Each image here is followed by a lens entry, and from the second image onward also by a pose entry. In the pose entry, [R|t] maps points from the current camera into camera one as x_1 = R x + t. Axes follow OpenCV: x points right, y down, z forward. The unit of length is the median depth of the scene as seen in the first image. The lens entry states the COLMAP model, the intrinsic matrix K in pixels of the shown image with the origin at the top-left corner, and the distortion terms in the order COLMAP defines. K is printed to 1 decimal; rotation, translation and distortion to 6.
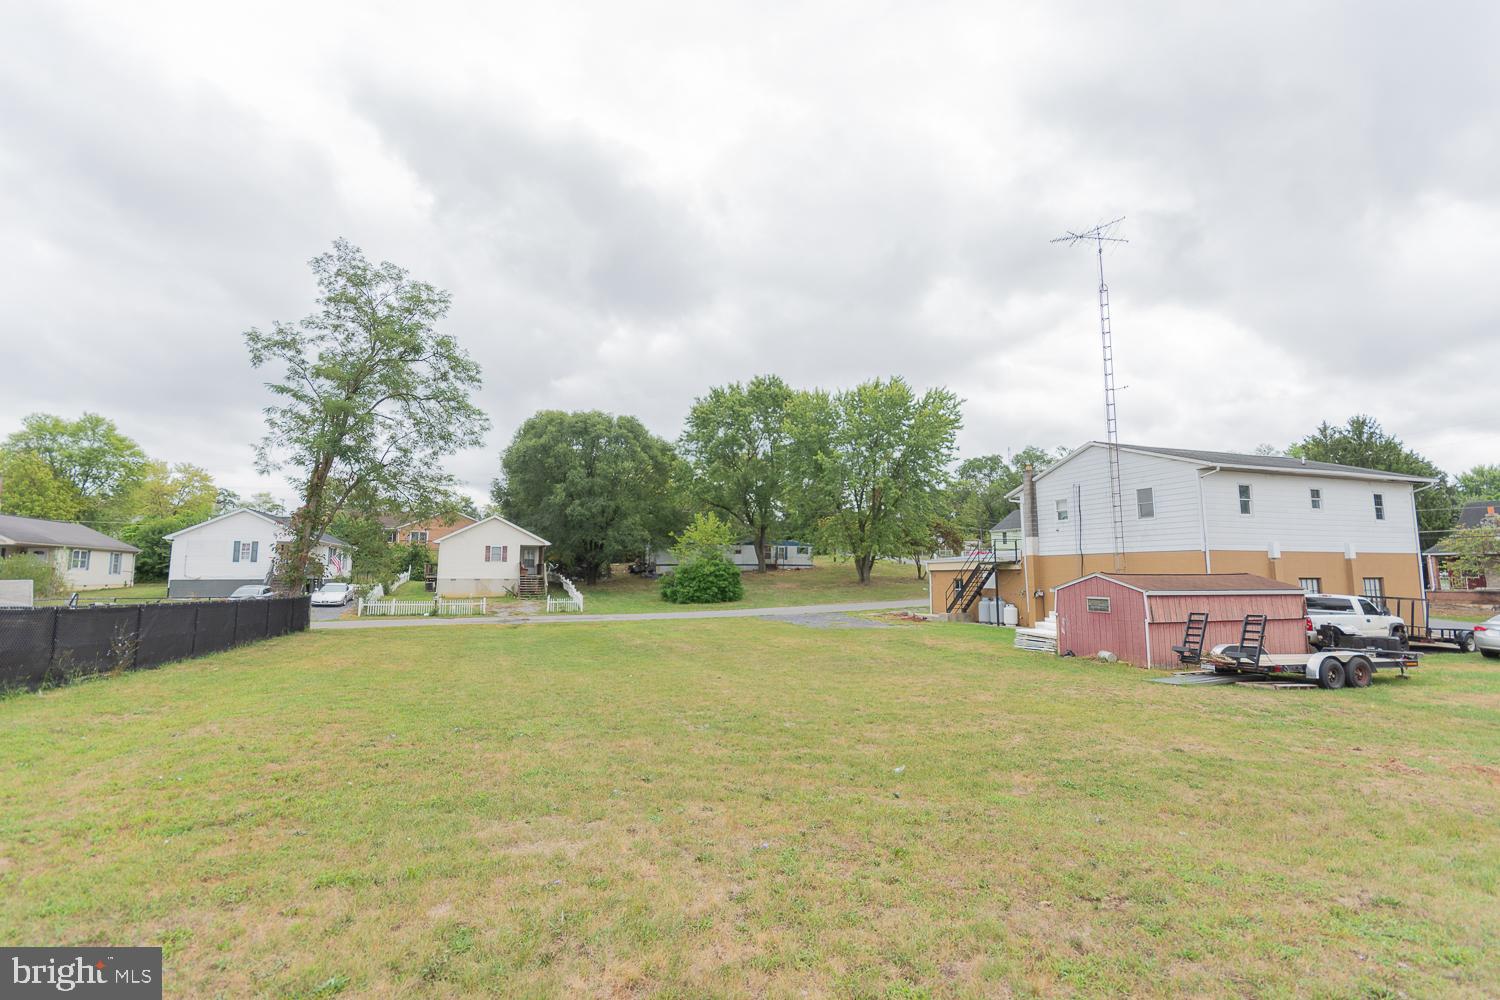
lens RADIAL K [[658.6, 0, 751.9], [0, 658.6, 504.6], [0, 0, 1]] dist [0.005376, 0.000033]
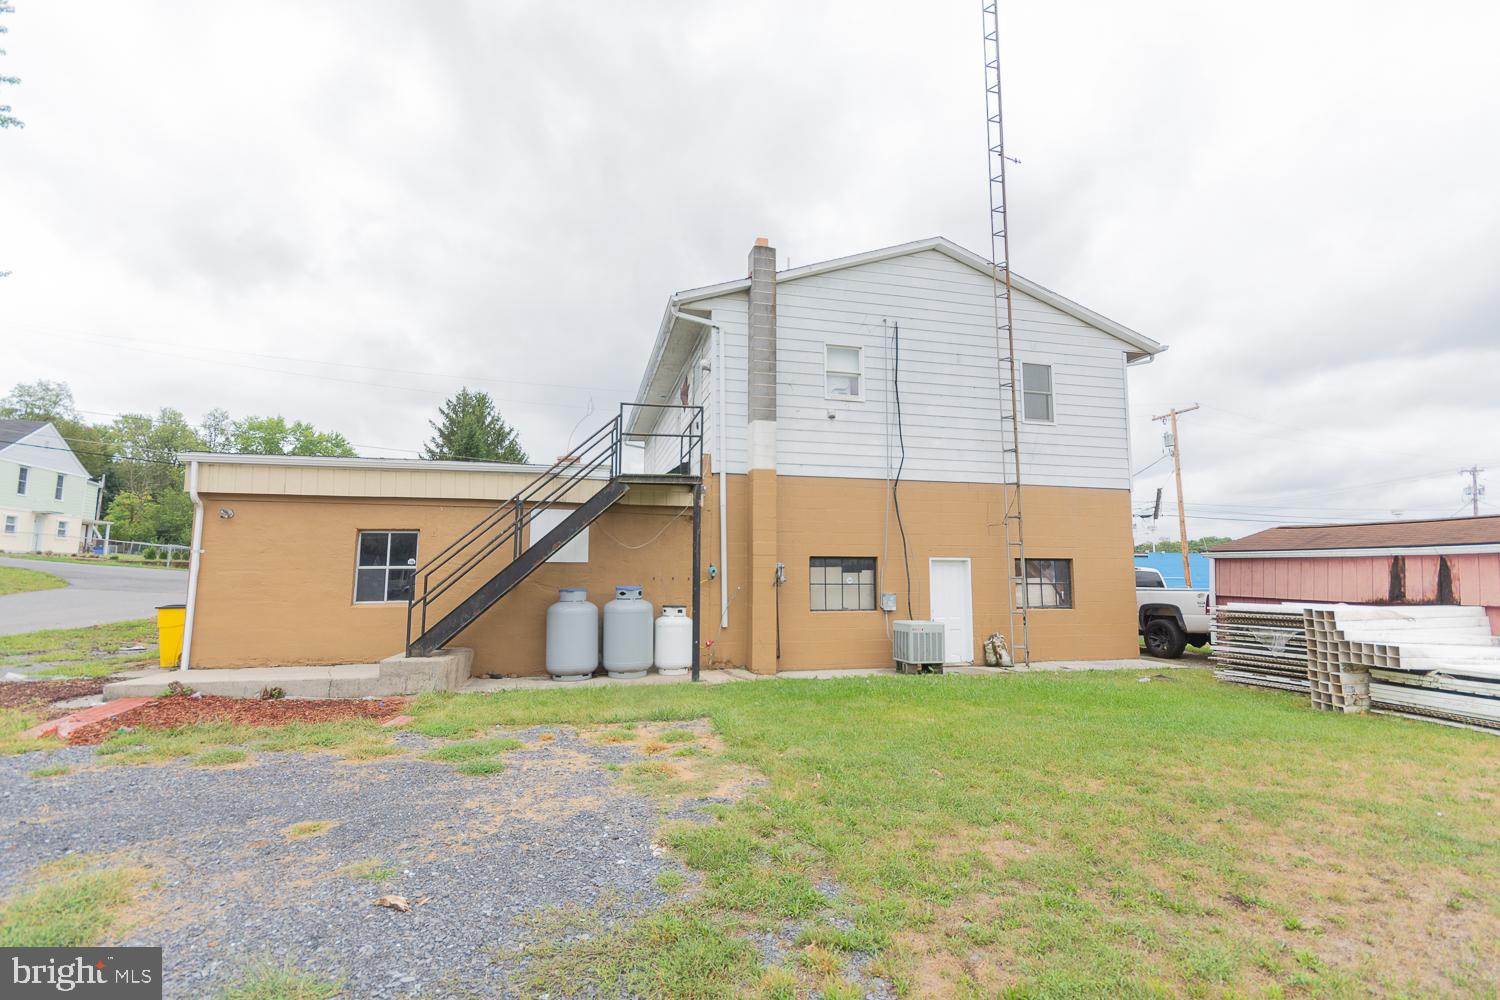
lens RADIAL K [[658.6, 0, 751.9], [0, 658.6, 504.6], [0, 0, 1]] dist [0.005376, 0.000033]
pose [[0.113232, 0.111600, 0.987281, 0.037876], [-0.108494, 0.989119, -0.099364, 0.081878], [-0.987627, -0.095863, 0.124108, 0.588659]]
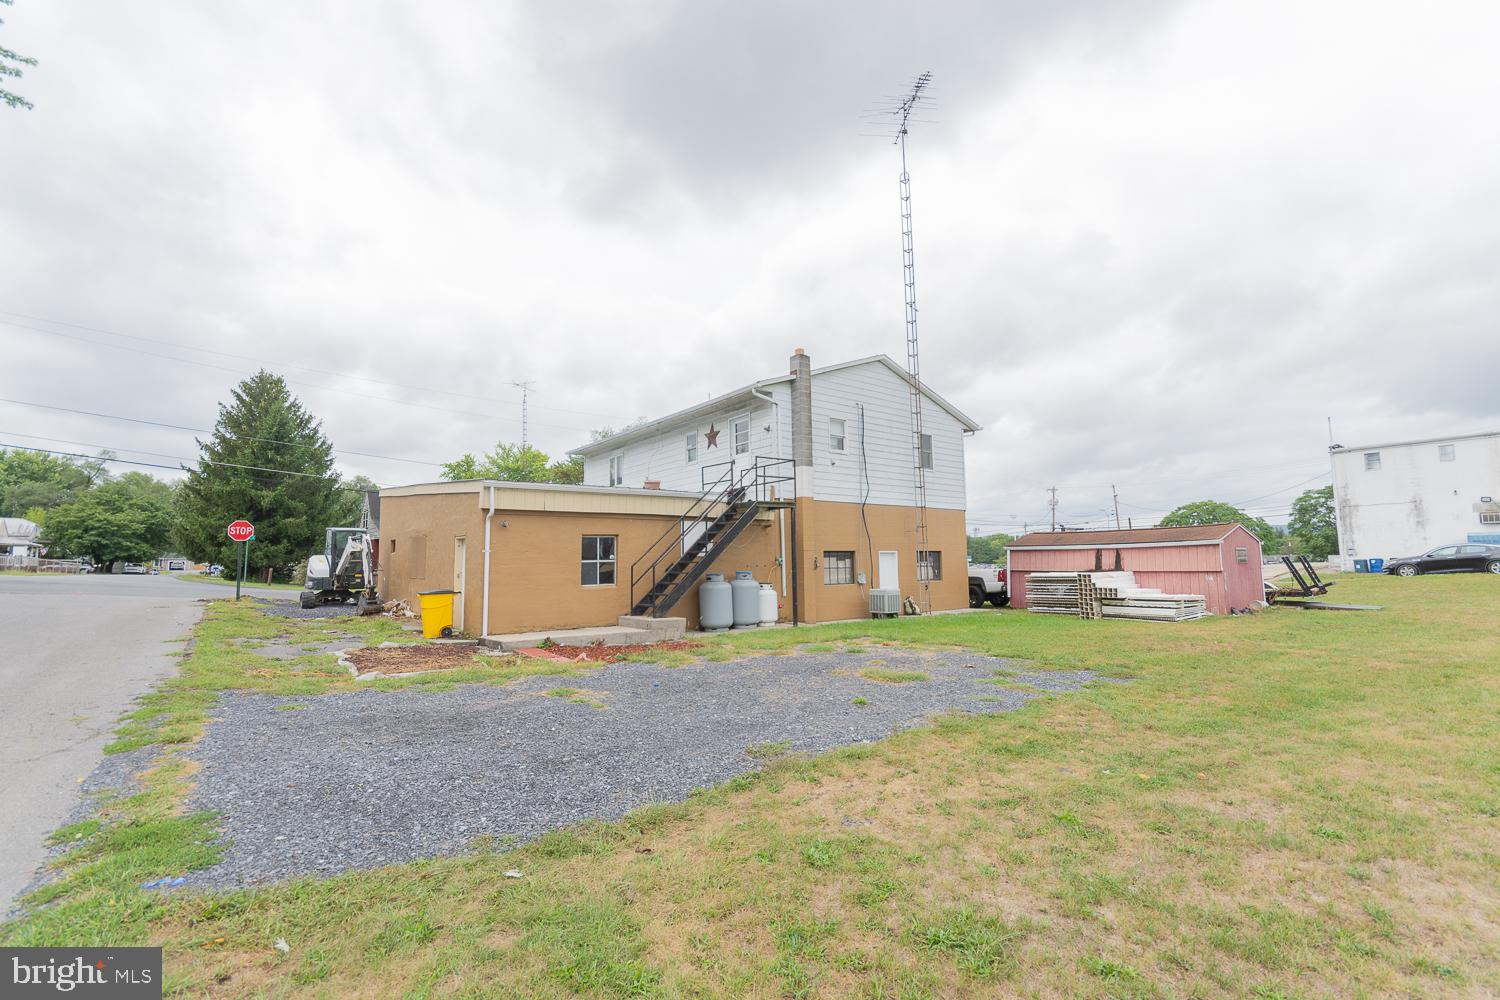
lens RADIAL K [[625.5, 0, 741.3], [0, 625.5, 503.8], [0, 0, 1]] dist [0.003241, 0.000304]
pose [[-0.271535, 0.101610, 0.957050, -0.057541], [-0.086360, 0.987827, -0.129380, 0.098204], [-0.958546, -0.117782, -0.259455, 0.735872]]
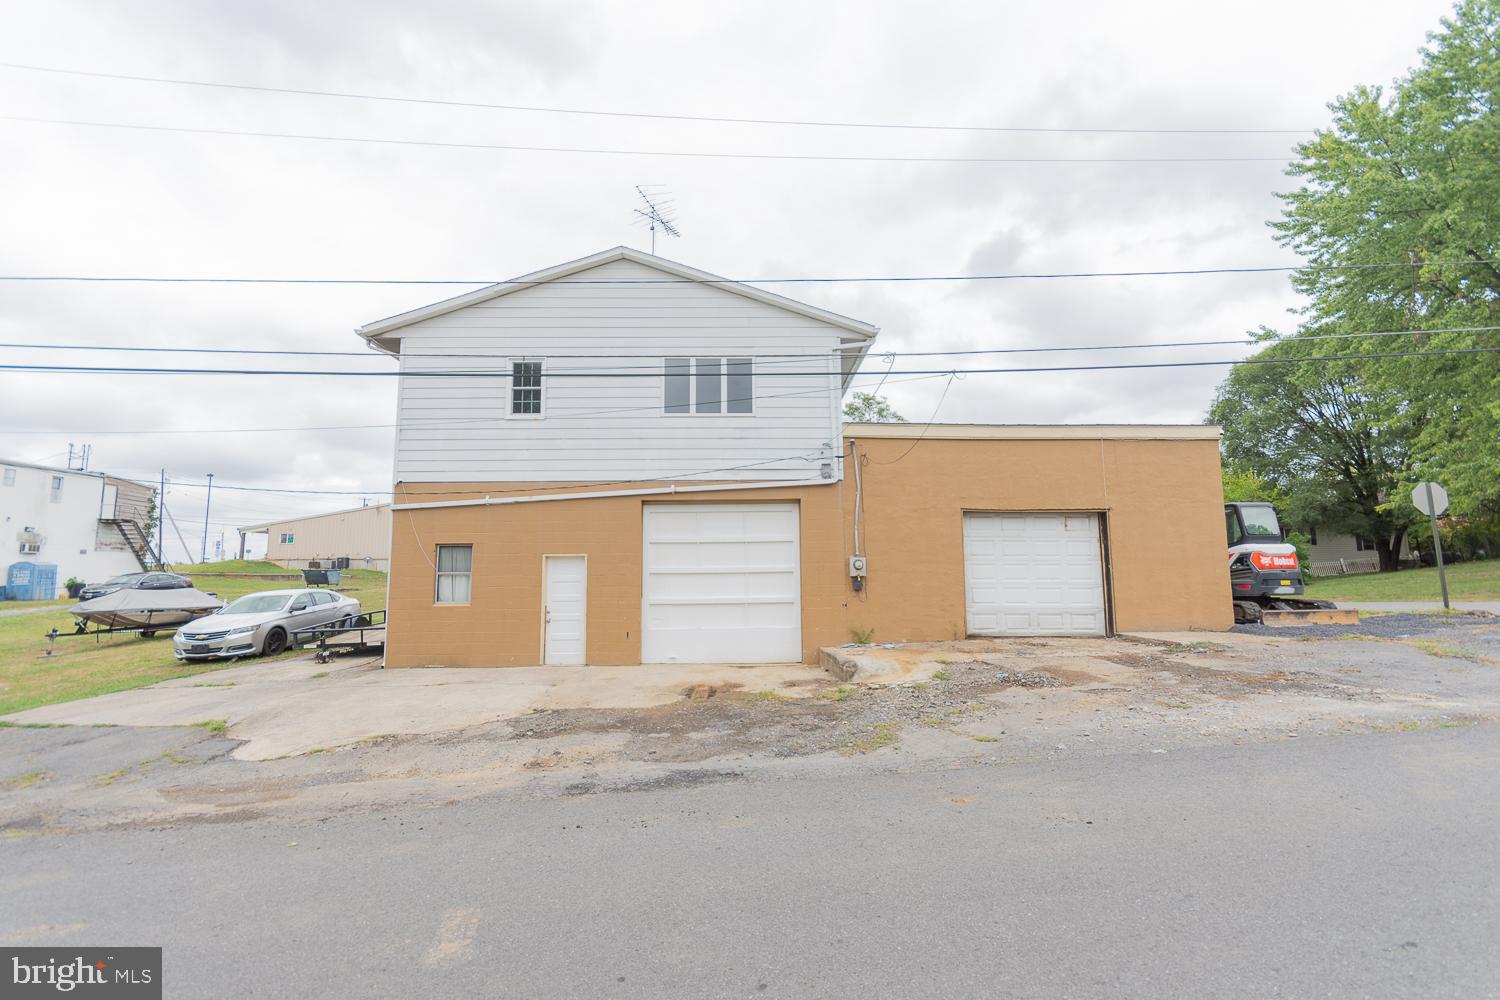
lens RADIAL K [[658.6, 0, 751.9], [0, 658.6, 504.6], [0, 0, 1]] dist [0.005376, 0.000033]
pose [[-0.357512, -0.106250, -0.927845, 0.753211], [0.106808, 0.982337, -0.153645, 0.105628], [0.927781, -0.154032, -0.339849, 0.778450]]
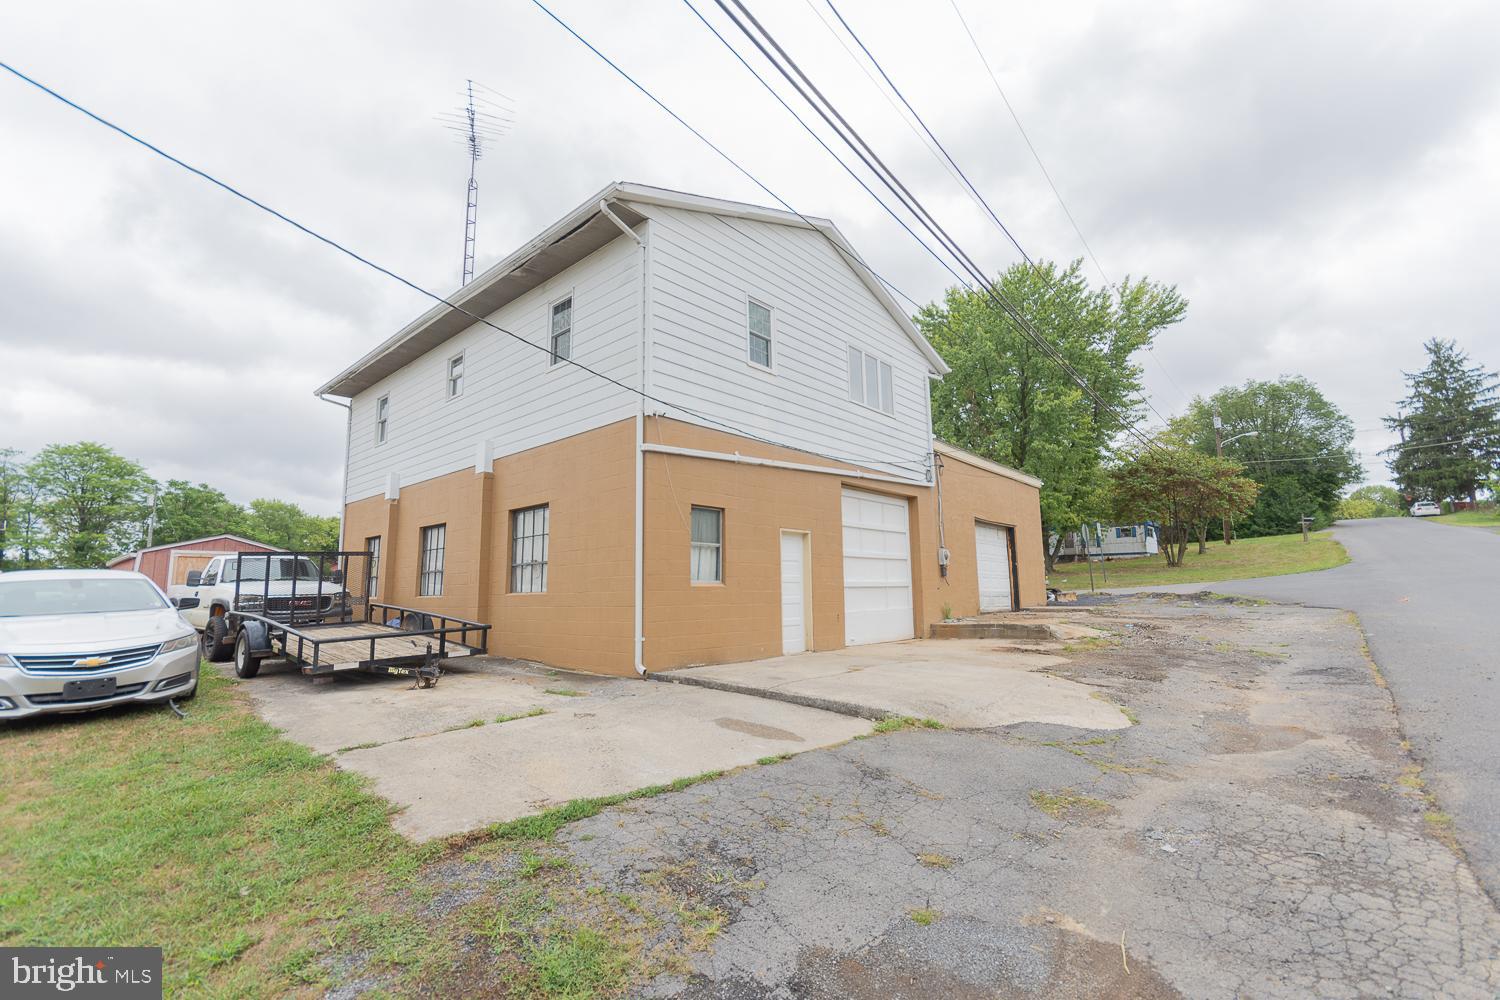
lens RADIAL K [[649.5, 0, 740.3], [0, 649.5, 502.8], [0, 0, 1]] dist [-0.000132, -0.001682]
pose [[0.440629, -0.127995, -0.888517, 0.732695], [0.105485, 0.990308, -0.090347, 0.085891], [0.891470, -0.053915, 0.449860, 0.494820]]
